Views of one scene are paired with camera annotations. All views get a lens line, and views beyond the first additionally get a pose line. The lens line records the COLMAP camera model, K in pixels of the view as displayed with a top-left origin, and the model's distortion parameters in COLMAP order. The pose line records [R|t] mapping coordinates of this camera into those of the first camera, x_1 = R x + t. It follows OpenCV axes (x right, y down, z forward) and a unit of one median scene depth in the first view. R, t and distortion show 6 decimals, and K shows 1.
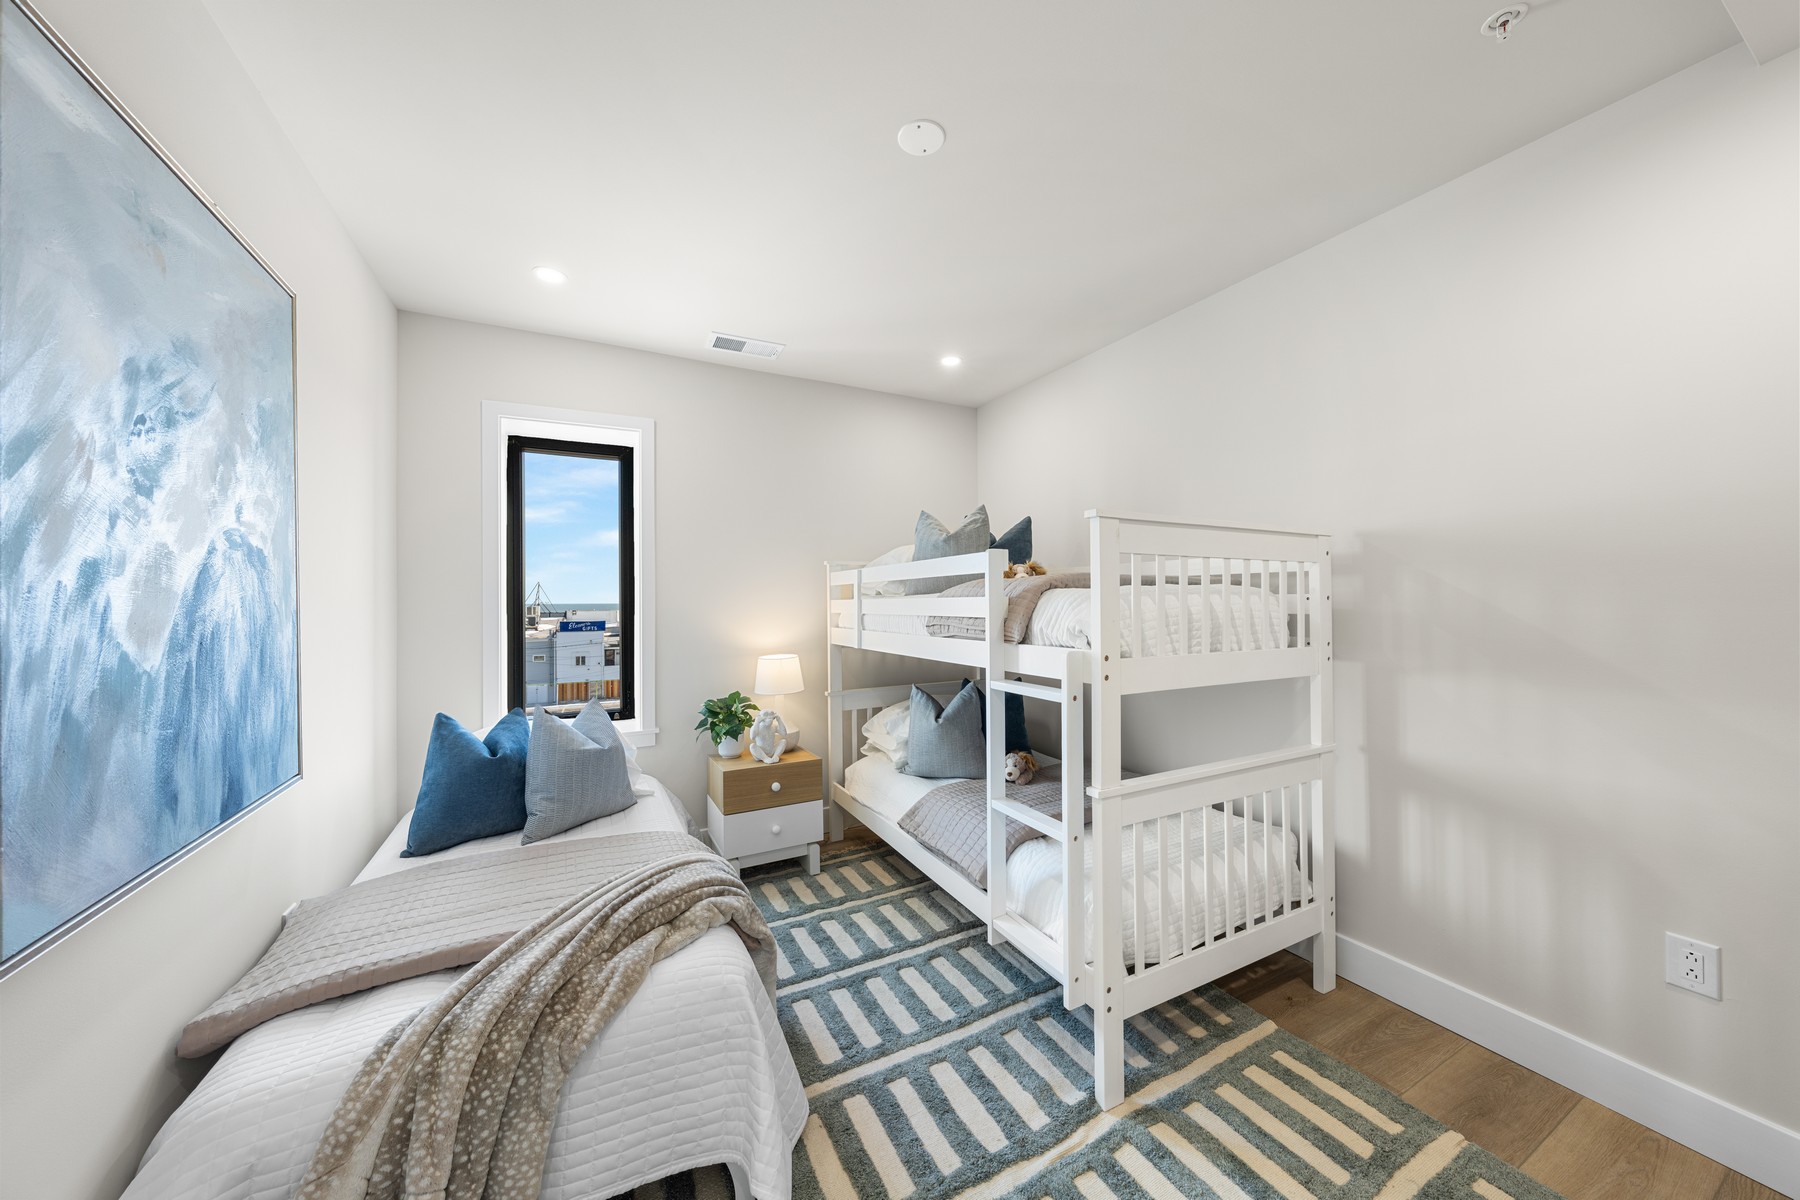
lens RADIAL K [[603.0, 0, 912.2], [0, 603.0, 599.6], [0, 0, 1]] dist [0.003285, 0.000049]
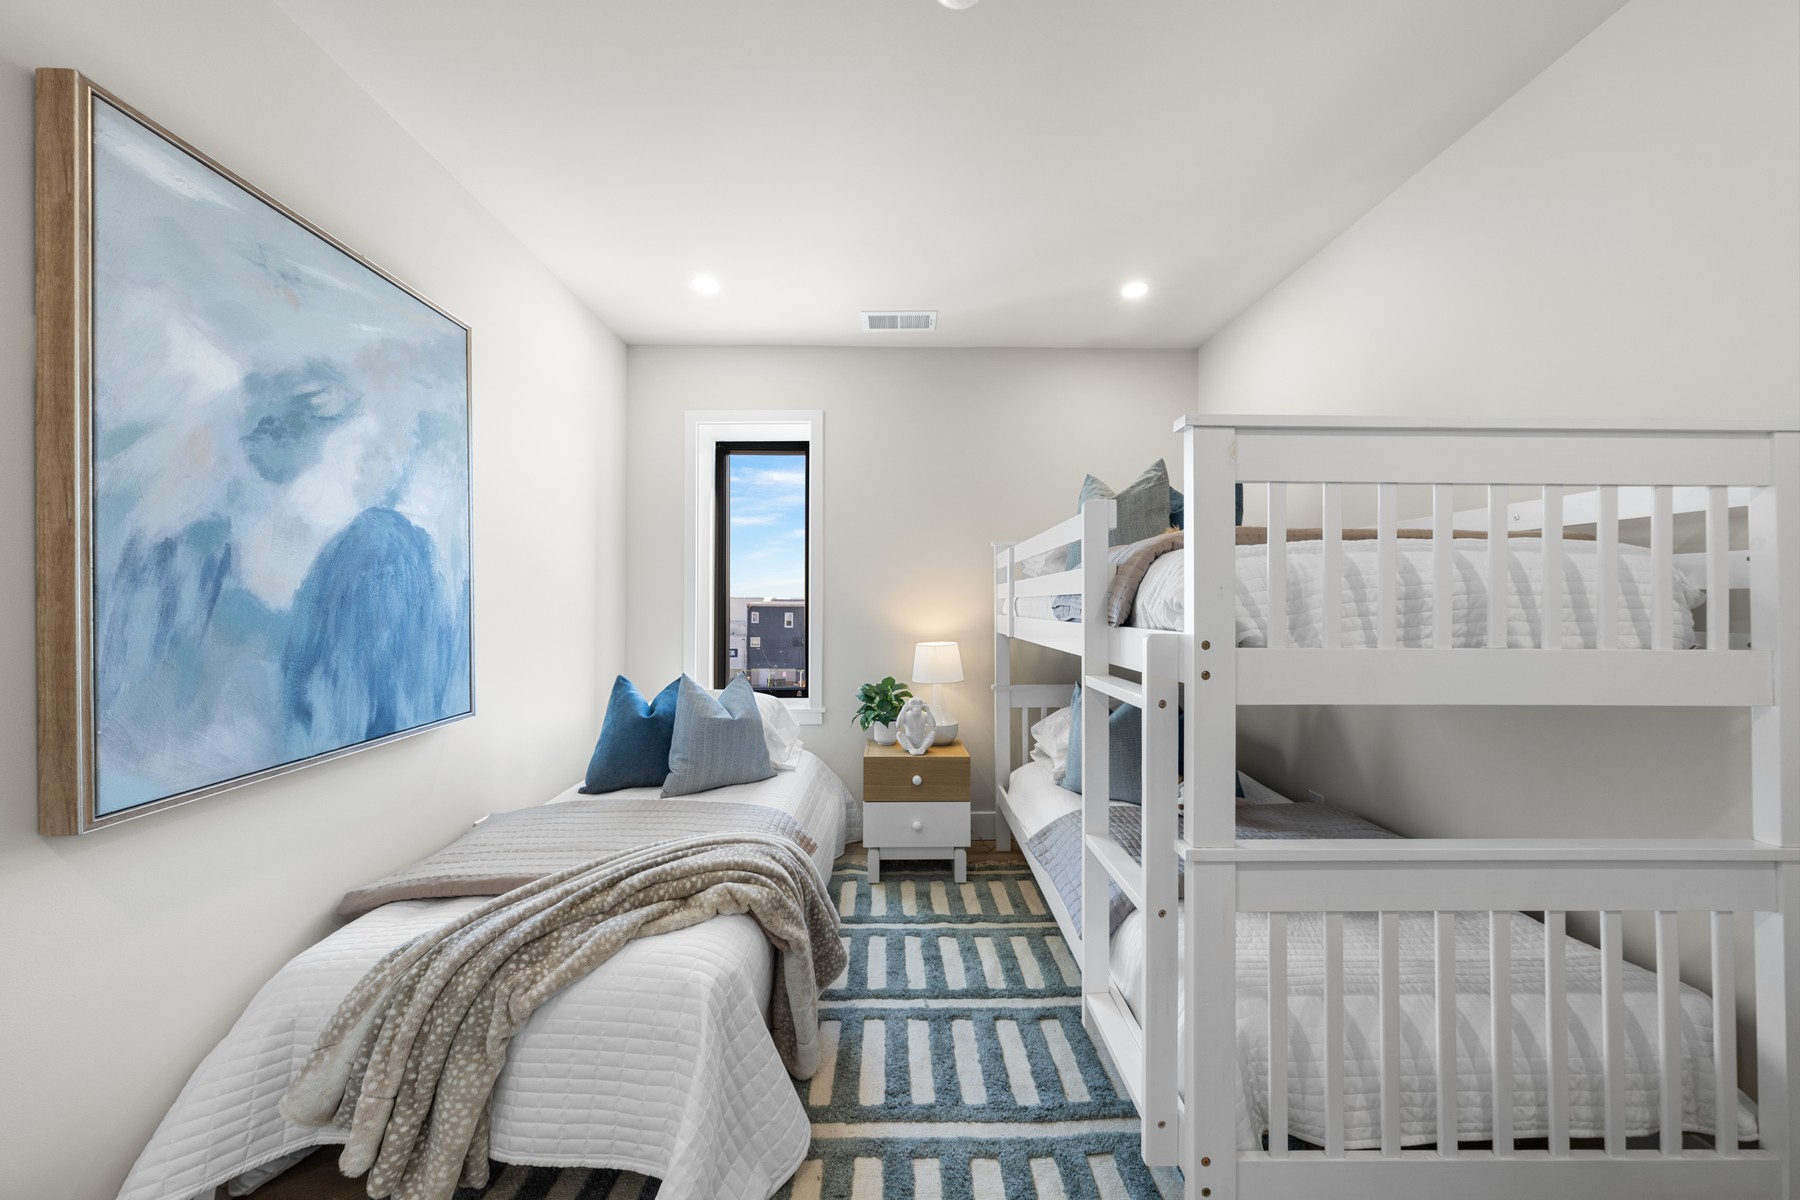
lens RADIAL K [[603.0, 0, 897.3], [0, 603.0, 597.1], [0, 0, 1]] dist [0.003285, 0.000049]
pose [[0.891981, 0.003025, -0.452063, 0.267120], [-0.003797, 0.999992, -0.000801, 0.039981], [0.452057, 0.002432, 0.891986, 0.228862]]
